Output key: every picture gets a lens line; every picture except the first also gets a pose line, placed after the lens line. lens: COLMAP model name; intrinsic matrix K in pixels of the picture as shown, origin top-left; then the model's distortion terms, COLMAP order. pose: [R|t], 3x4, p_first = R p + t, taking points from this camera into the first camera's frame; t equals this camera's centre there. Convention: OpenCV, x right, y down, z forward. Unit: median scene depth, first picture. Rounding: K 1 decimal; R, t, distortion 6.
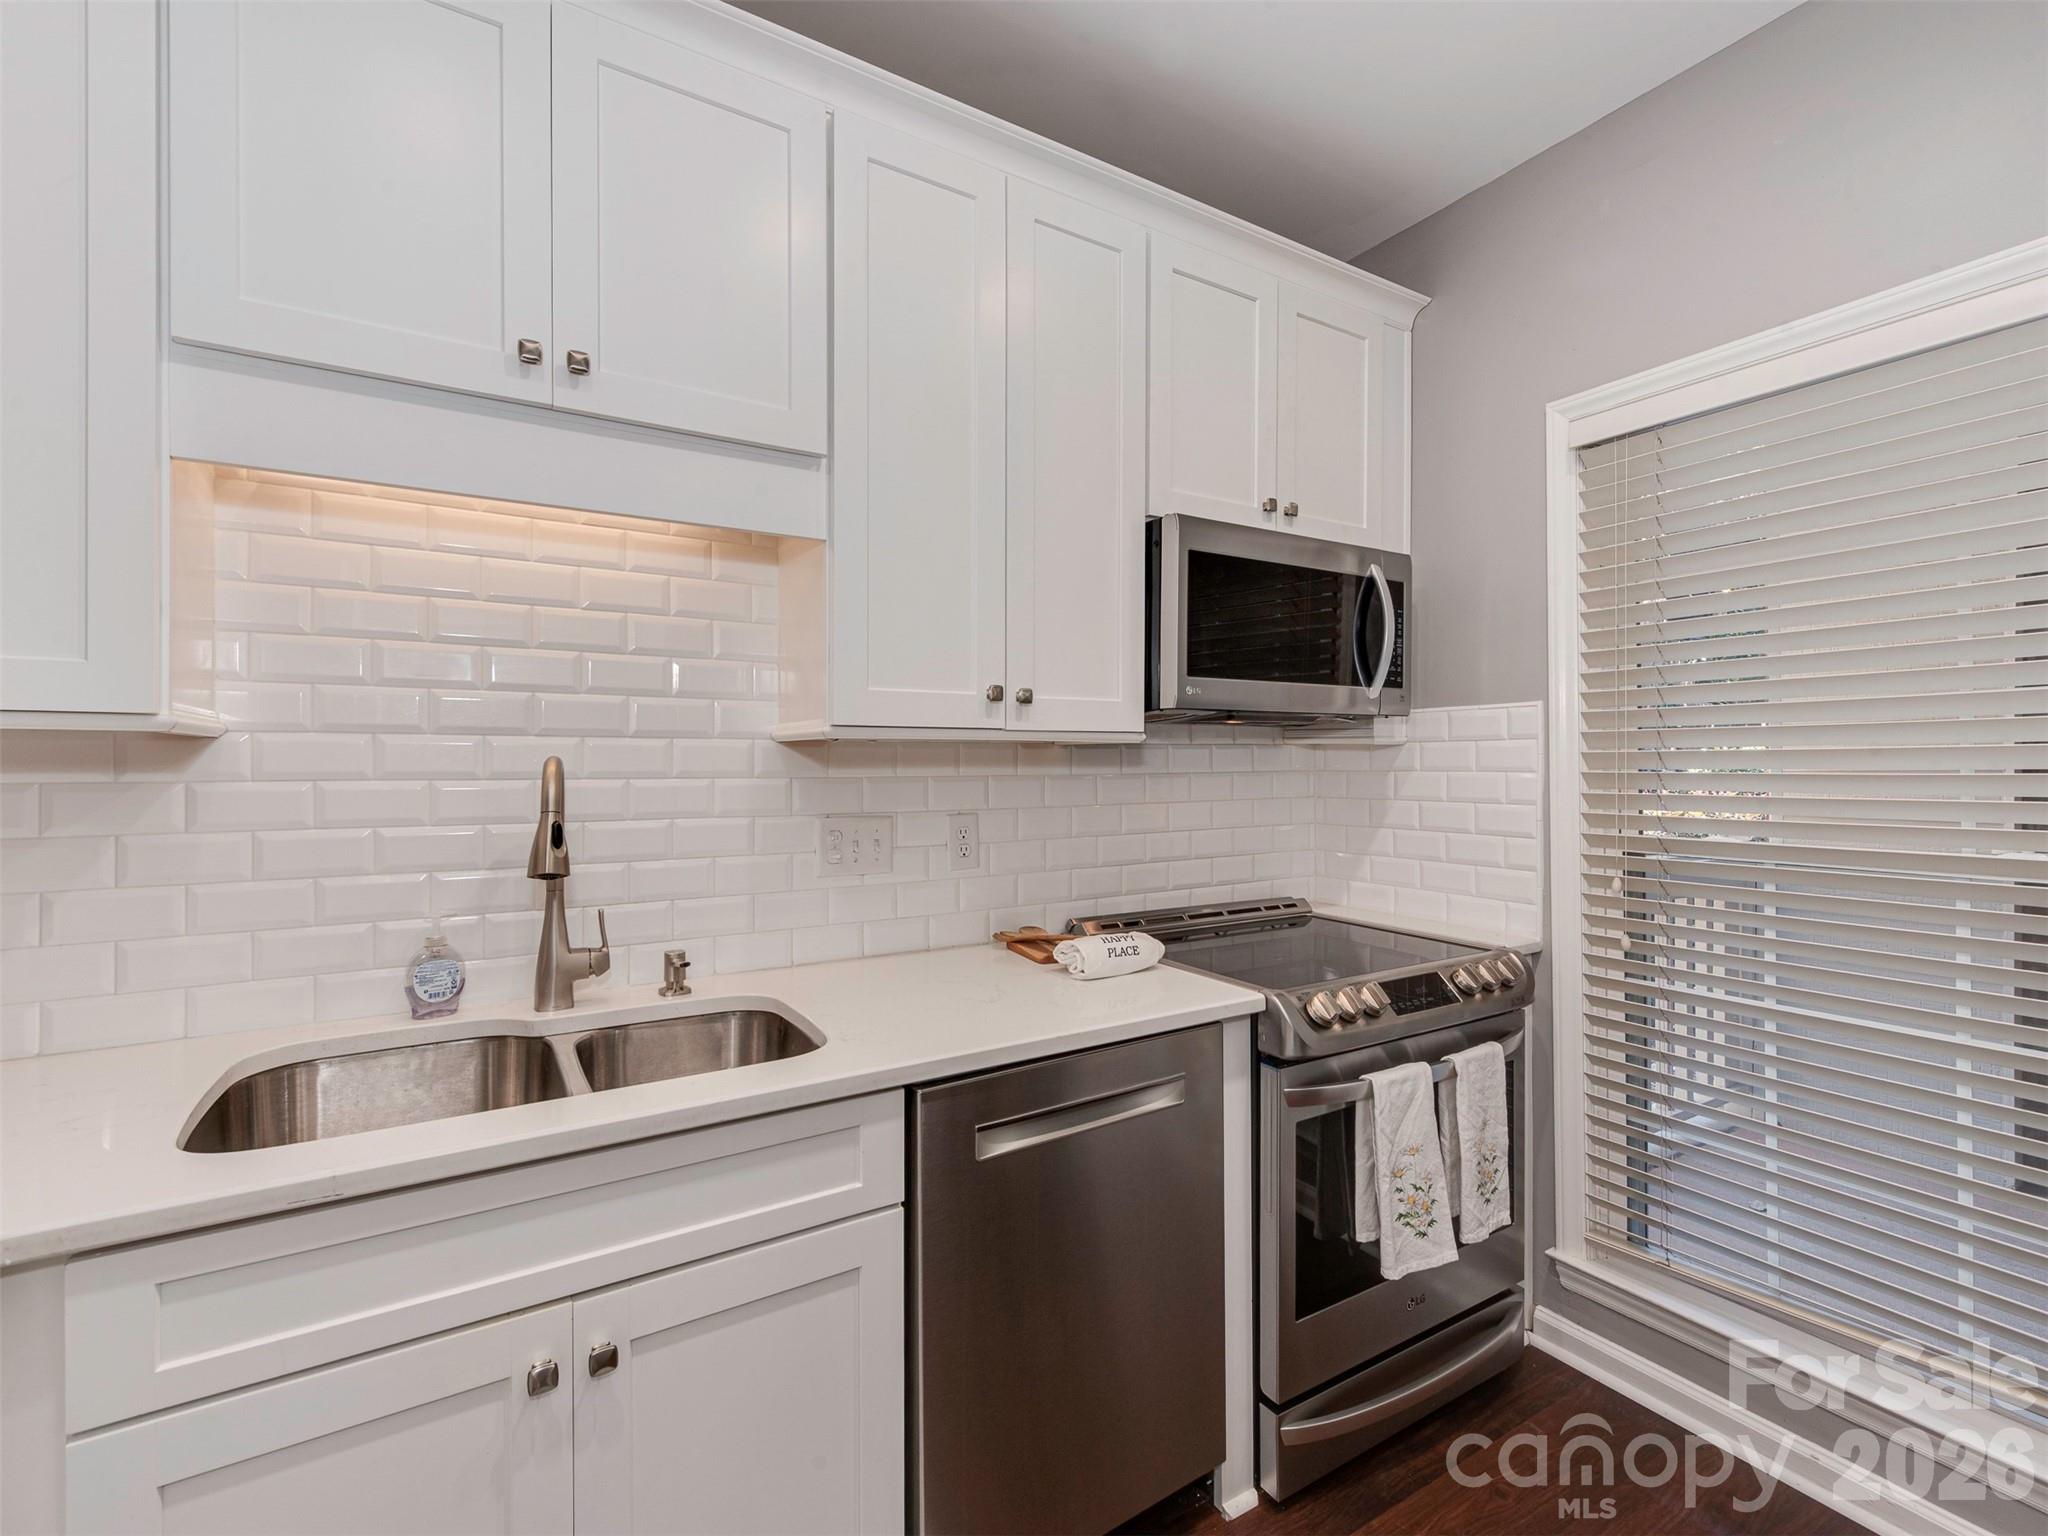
lens RADIAL K [[920.4, 0, 995.0], [0, 920.4, 758.0], [0, 0, 1]] dist [0.002295, -0.000153]
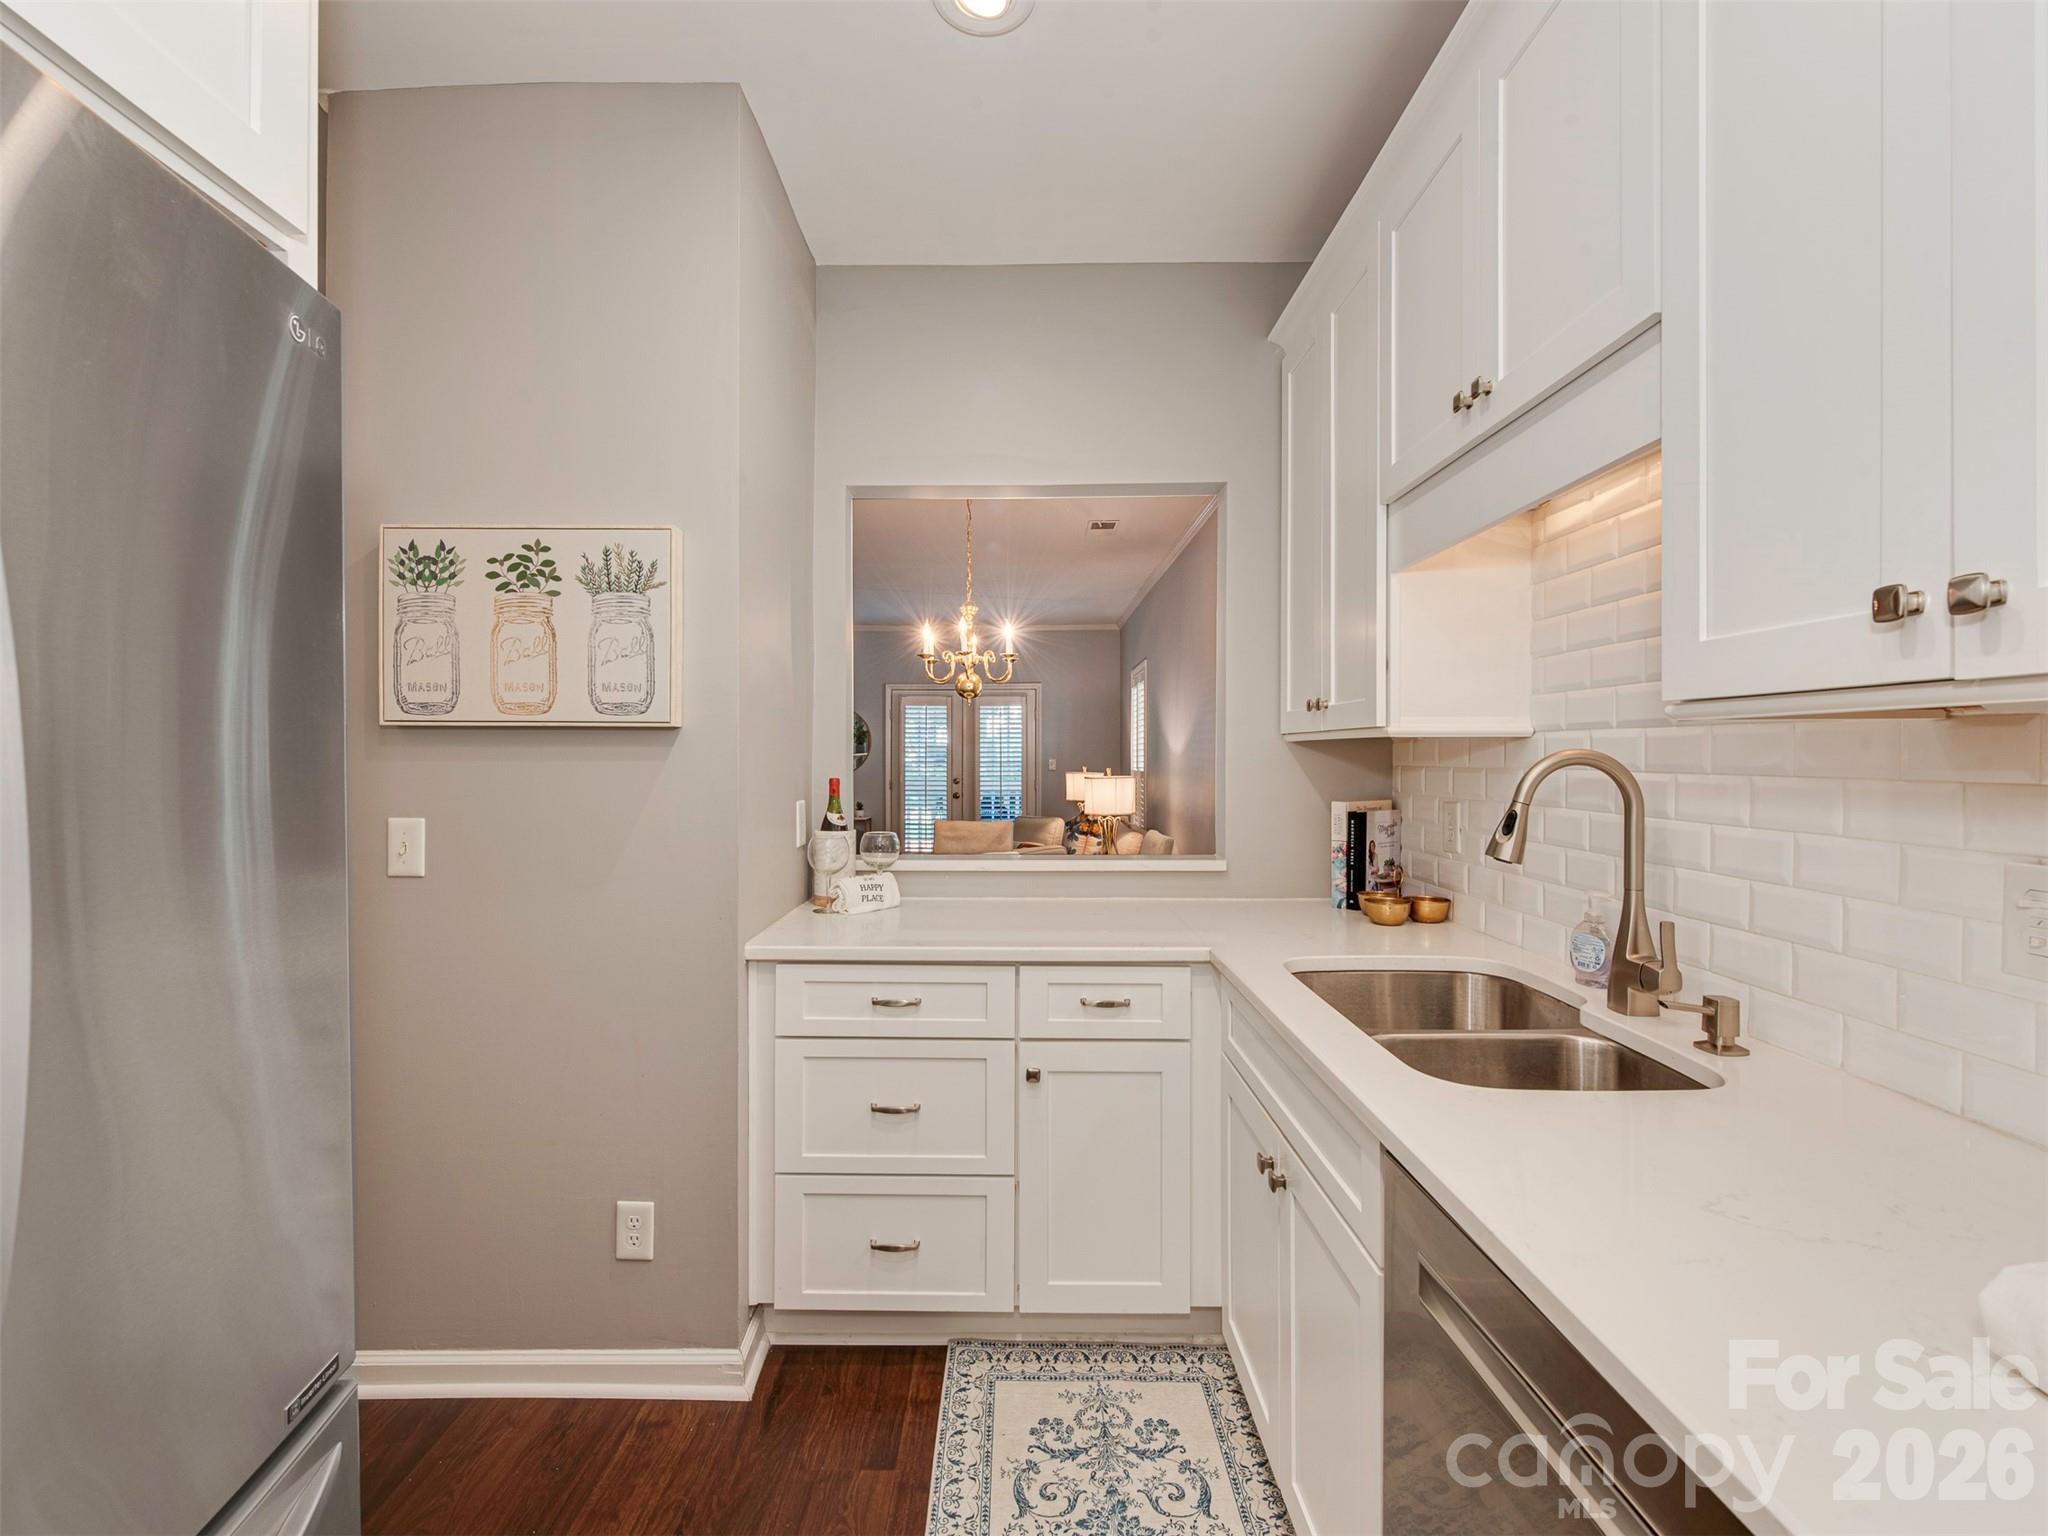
lens RADIAL K [[958.2, 0, 1008.2], [0, 958.2, 762.3], [0, 0, 1]] dist [0.005531, -0.002207]
pose [[-0.536829, 0.010724, -0.843623, 0.678673], [0.009235, 0.999934, 0.006834, -0.000616], [0.843640, -0.004123, -0.536893, 0.956916]]
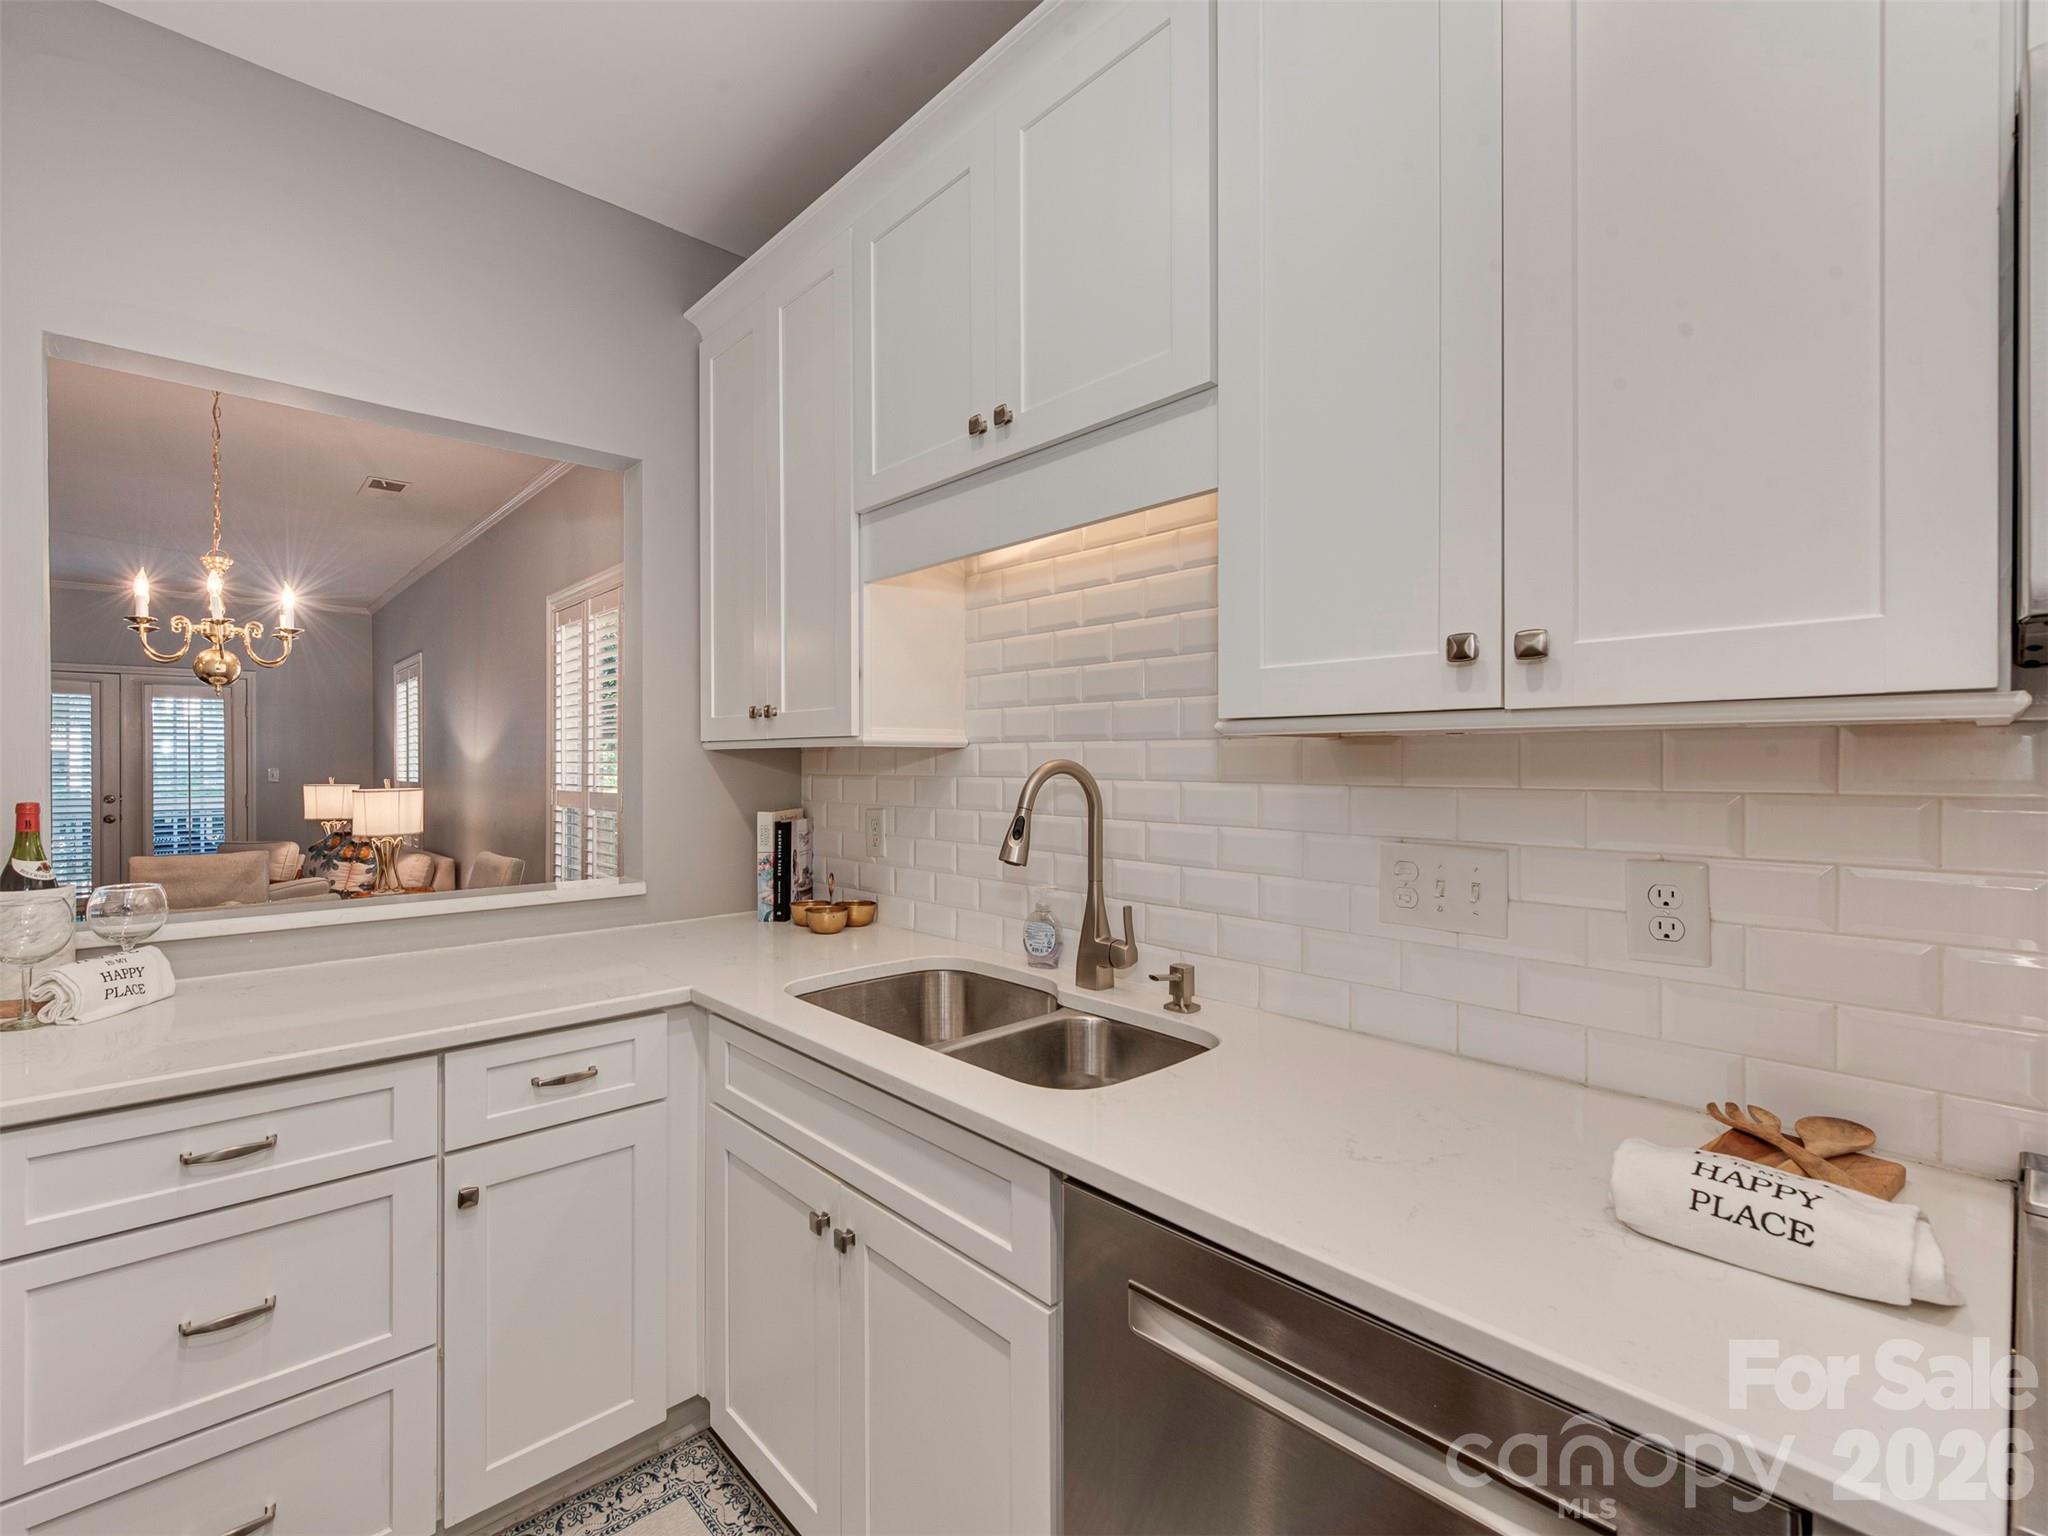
lens RADIAL K [[920.4, 0, 962.0], [0, 920.4, 762.9], [0, 0, 1]] dist [0.002295, -0.000153]
pose [[0.159889, 0.004078, -0.987127, 0.563403], [0.006585, 0.999965, 0.005198, -0.004281], [0.987113, -0.007332, 0.159857, 0.647105]]
